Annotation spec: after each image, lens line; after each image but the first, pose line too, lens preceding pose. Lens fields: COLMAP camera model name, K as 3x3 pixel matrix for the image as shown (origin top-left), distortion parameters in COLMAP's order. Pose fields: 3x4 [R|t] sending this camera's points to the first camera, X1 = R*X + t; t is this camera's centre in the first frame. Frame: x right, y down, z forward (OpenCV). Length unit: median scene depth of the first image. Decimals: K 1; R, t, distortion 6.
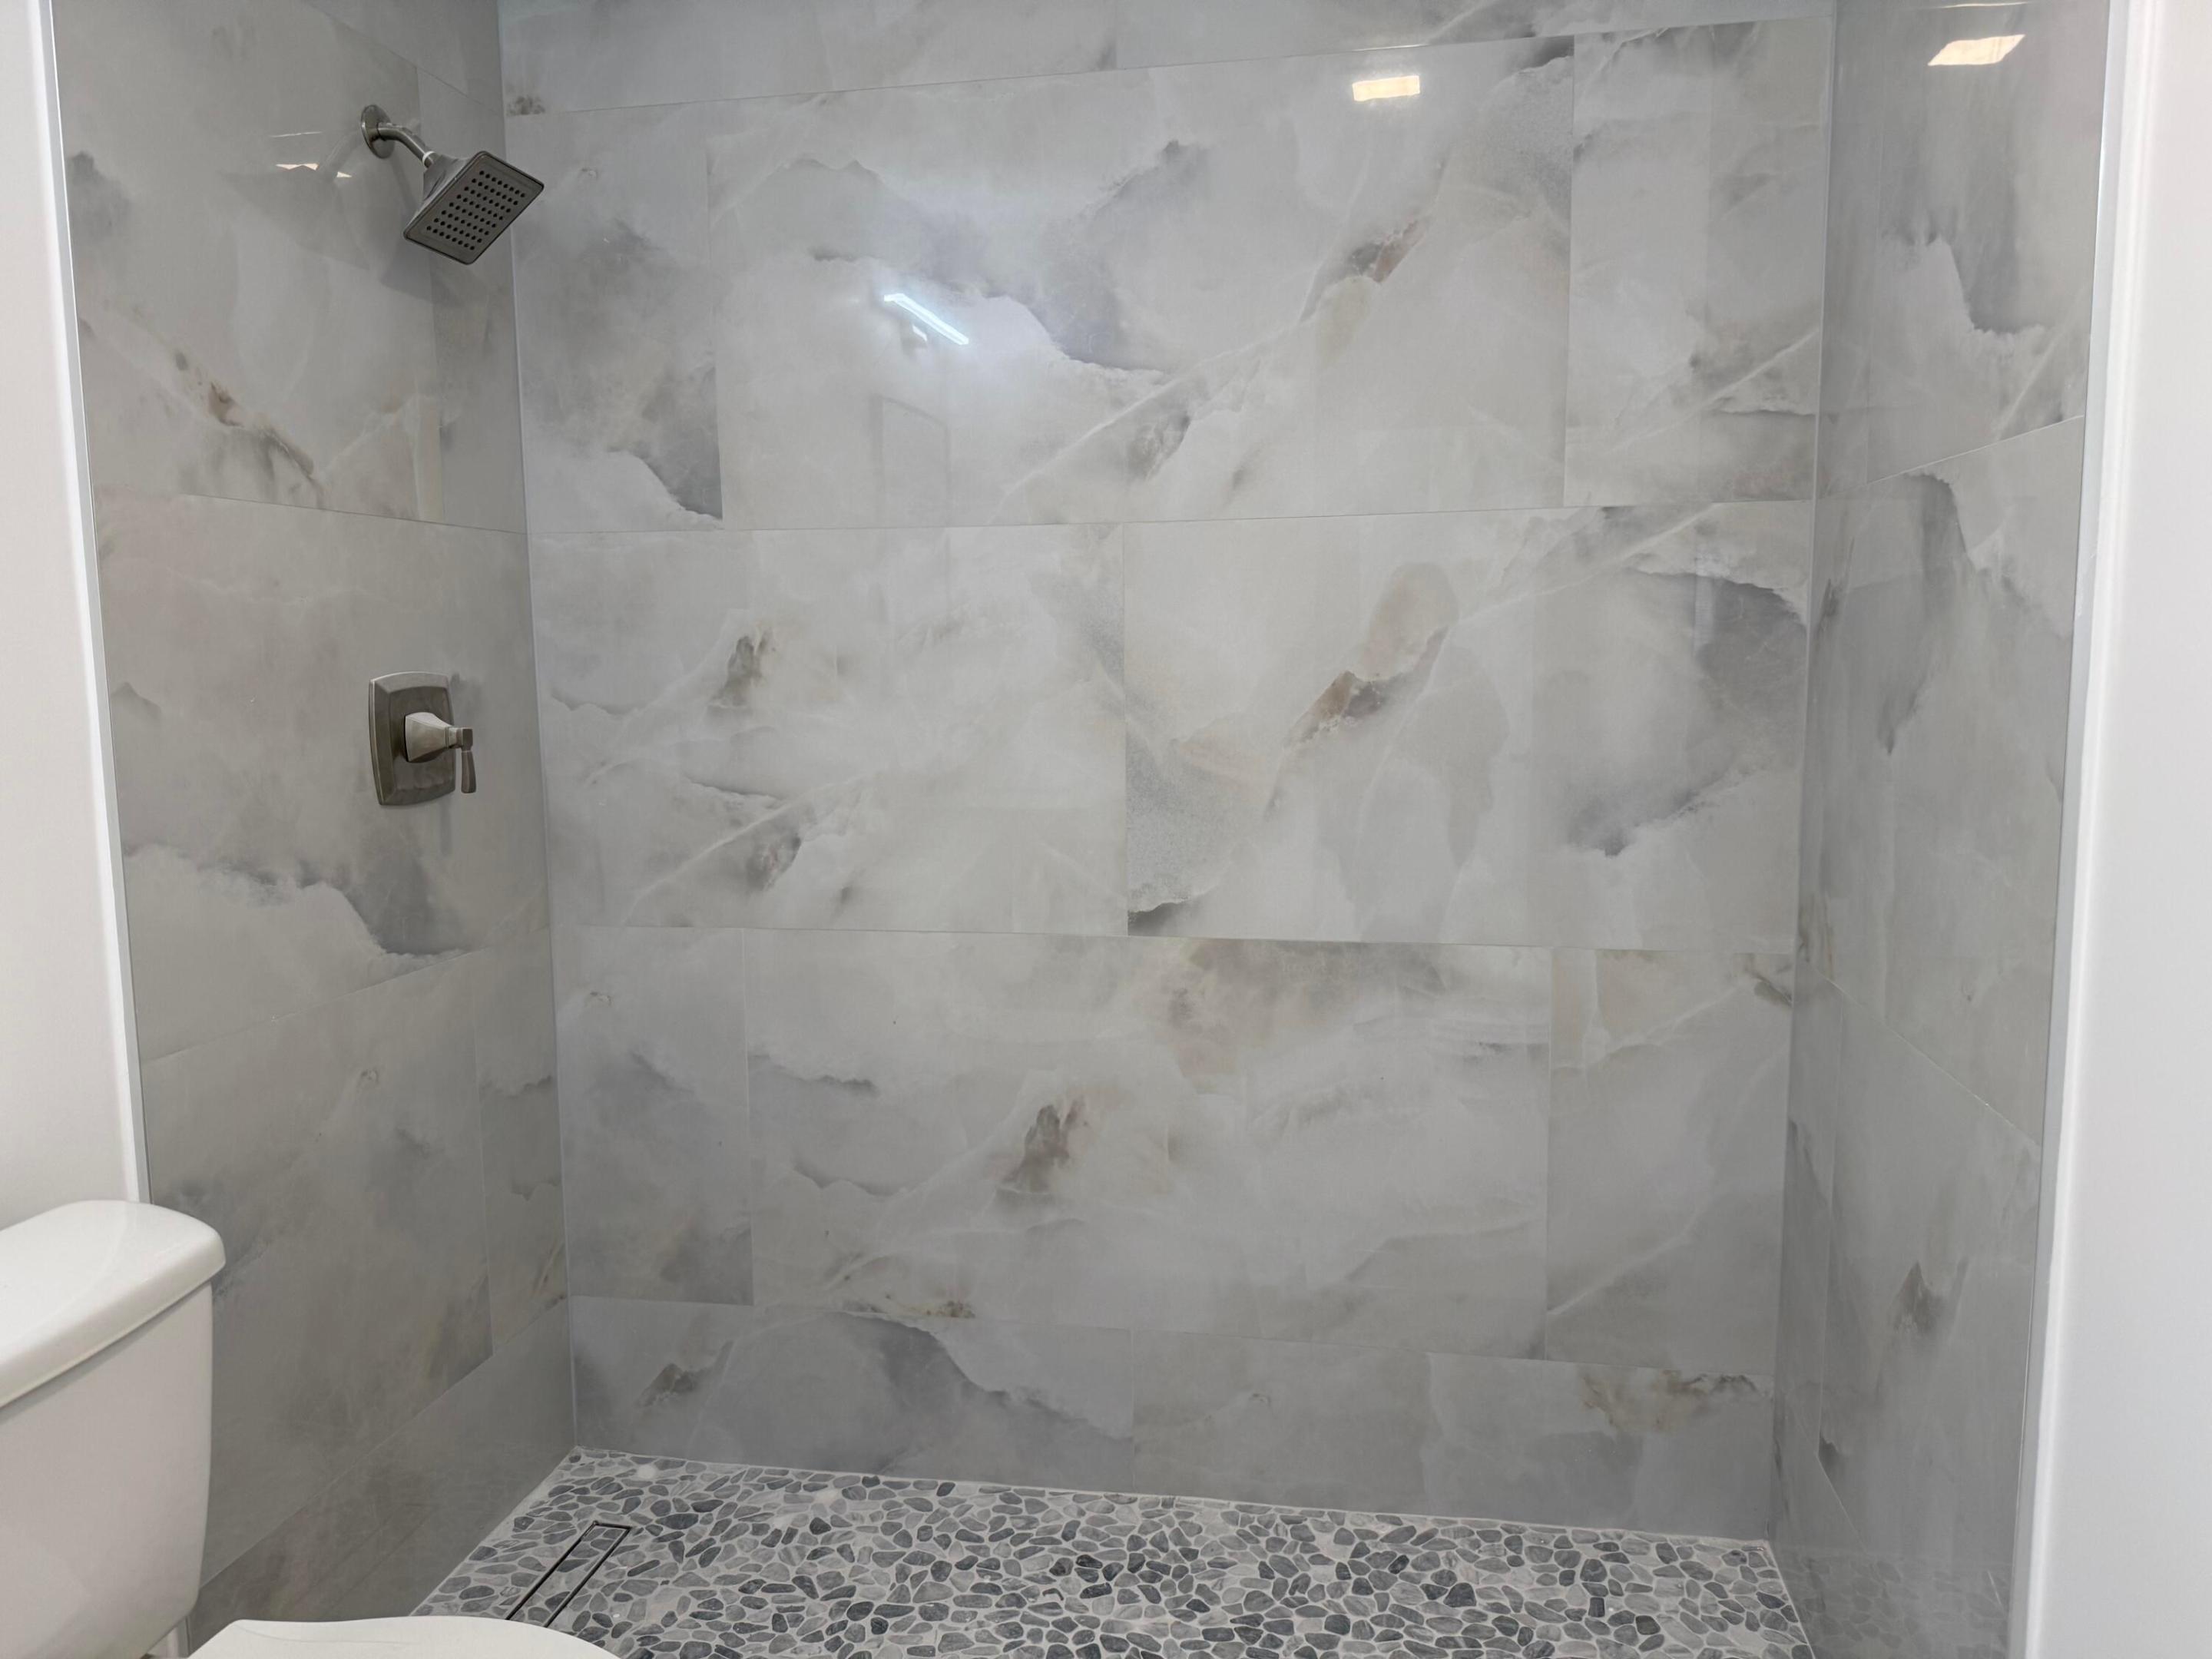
lens RADIAL K [[1599.6, 0, 1106.0], [0, 1599.6, 829.5], [0, 0, 1]] dist [0.079642, -0.145953]
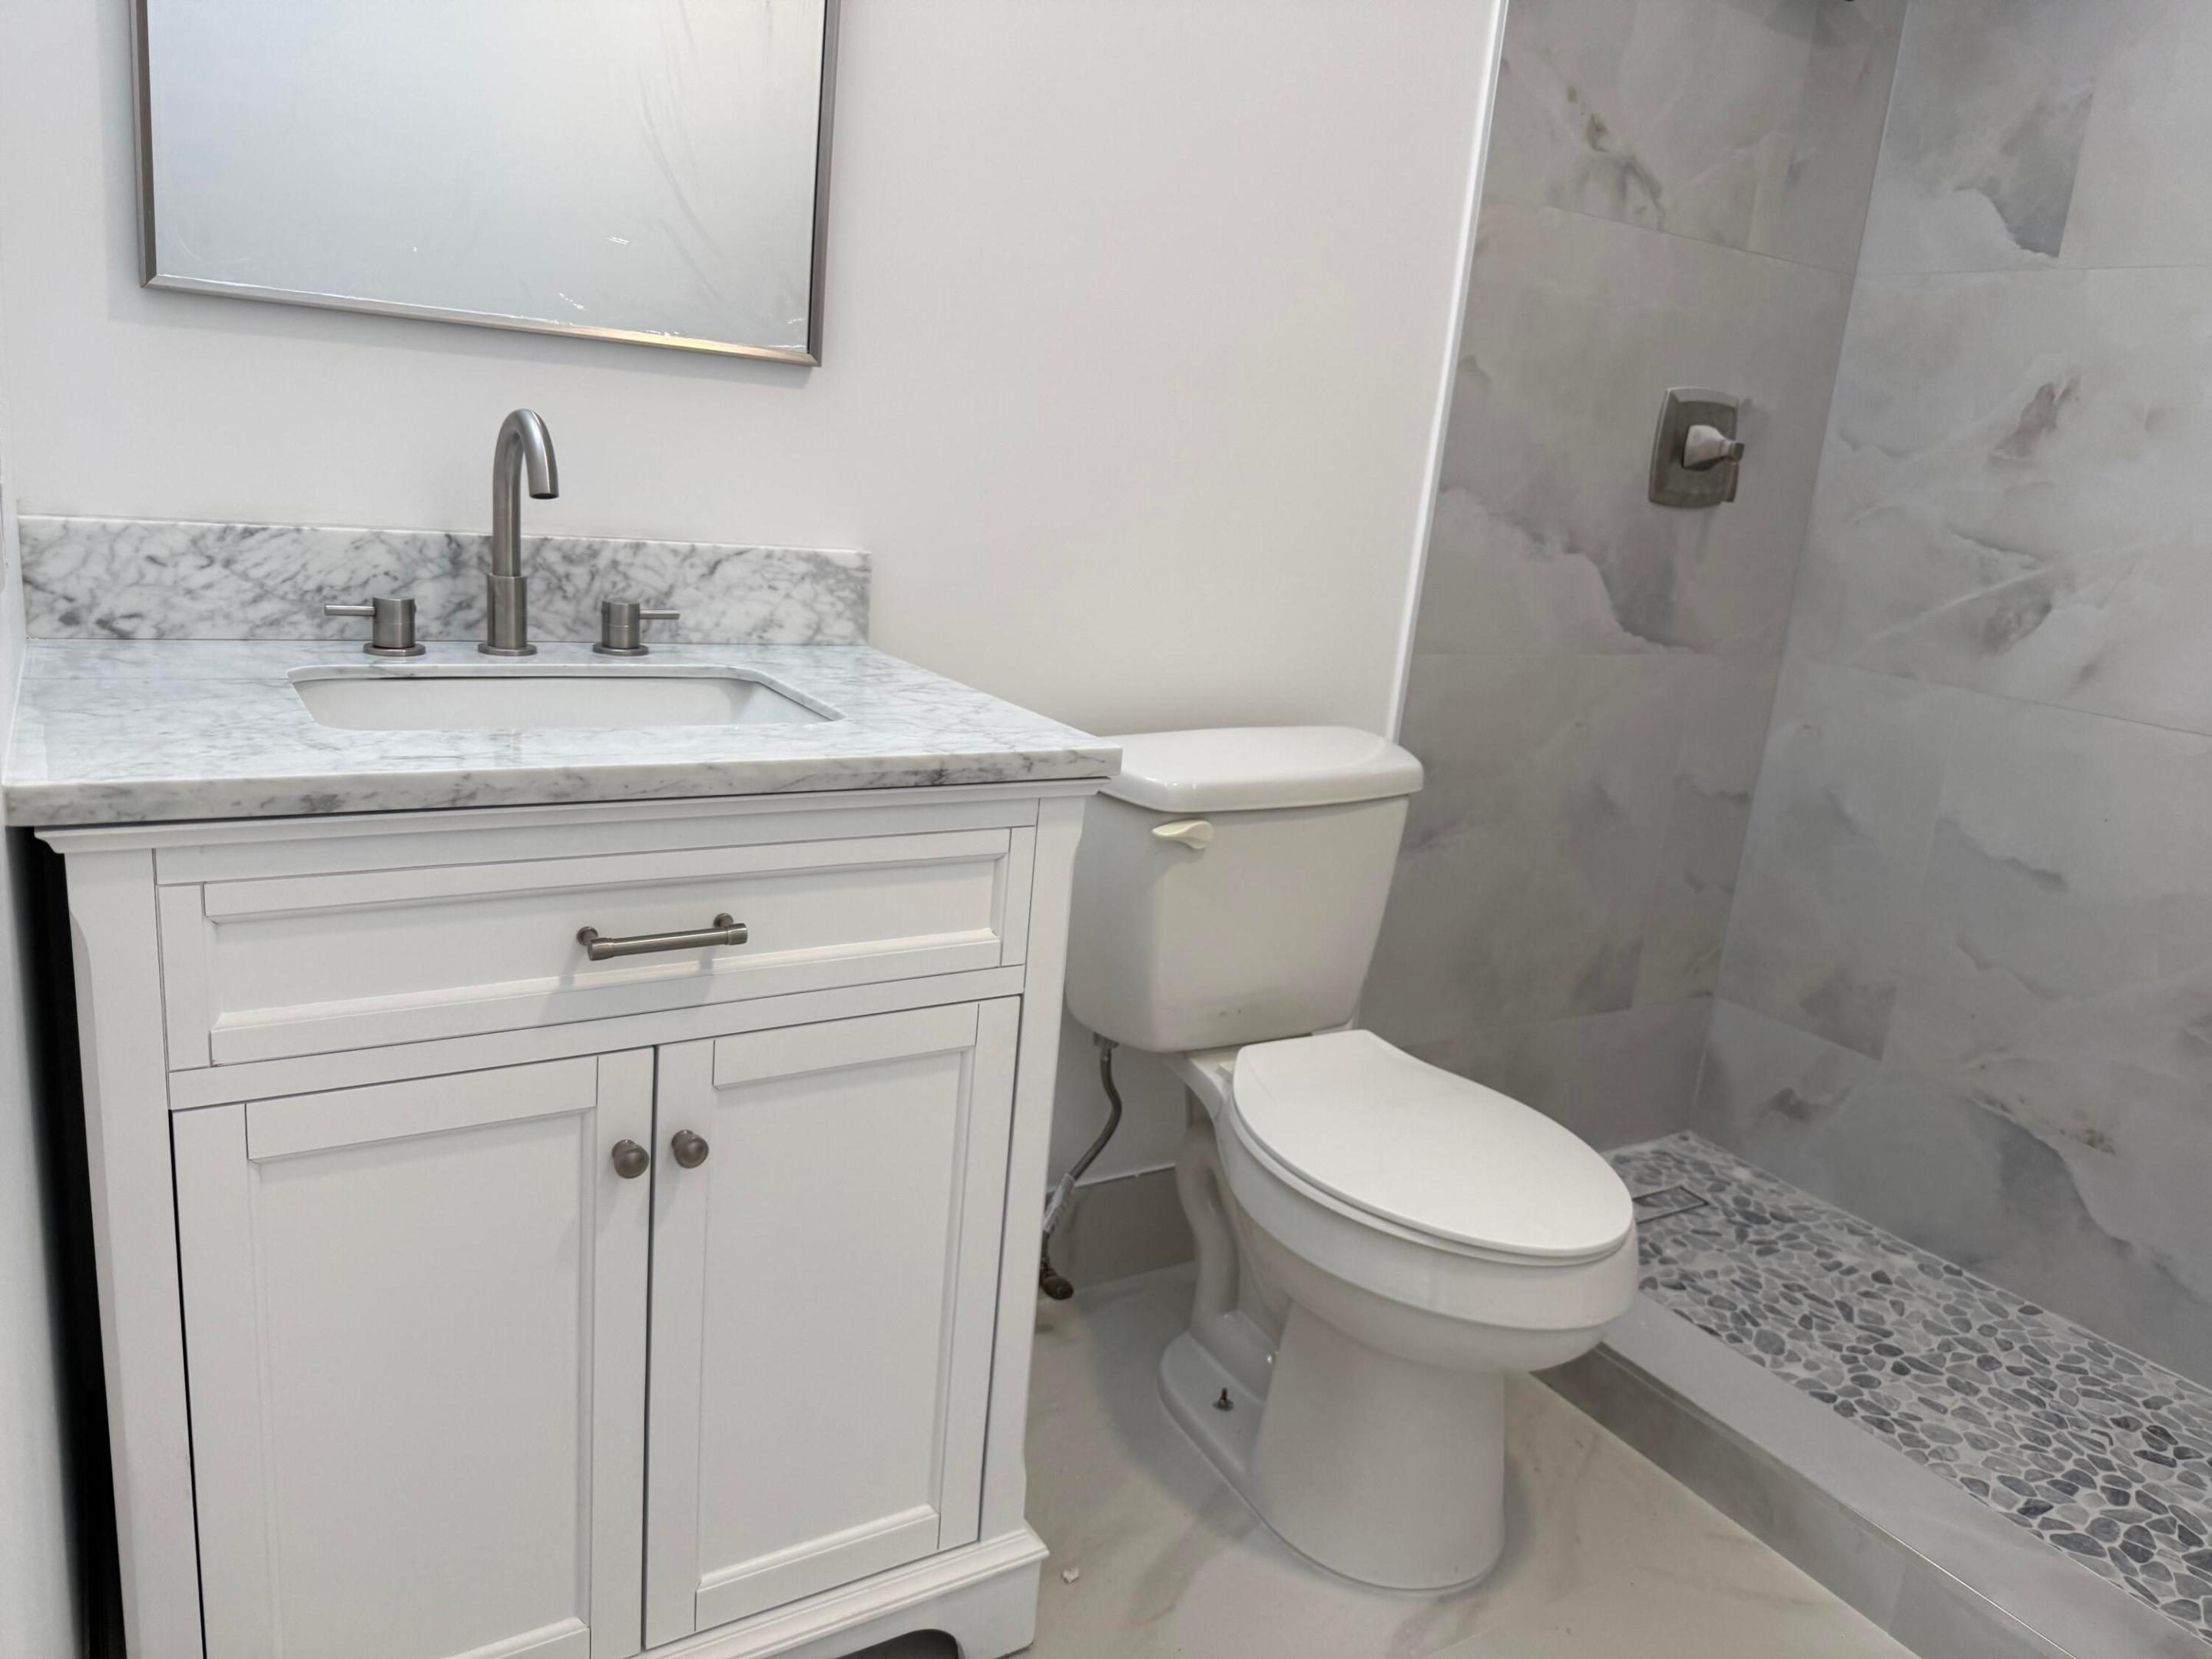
lens RADIAL K [[1604.1, 0, 1106.0], [0, 1604.1, 829.5], [0, 0, 1]] dist [0.008691, -0.015111]
pose [[0.675785, 0.252619, -0.692458, 0.124877], [-0.188208, 0.967435, 0.169258, 0.080122], [0.712665, 0.015944, 0.701323, -0.065336]]
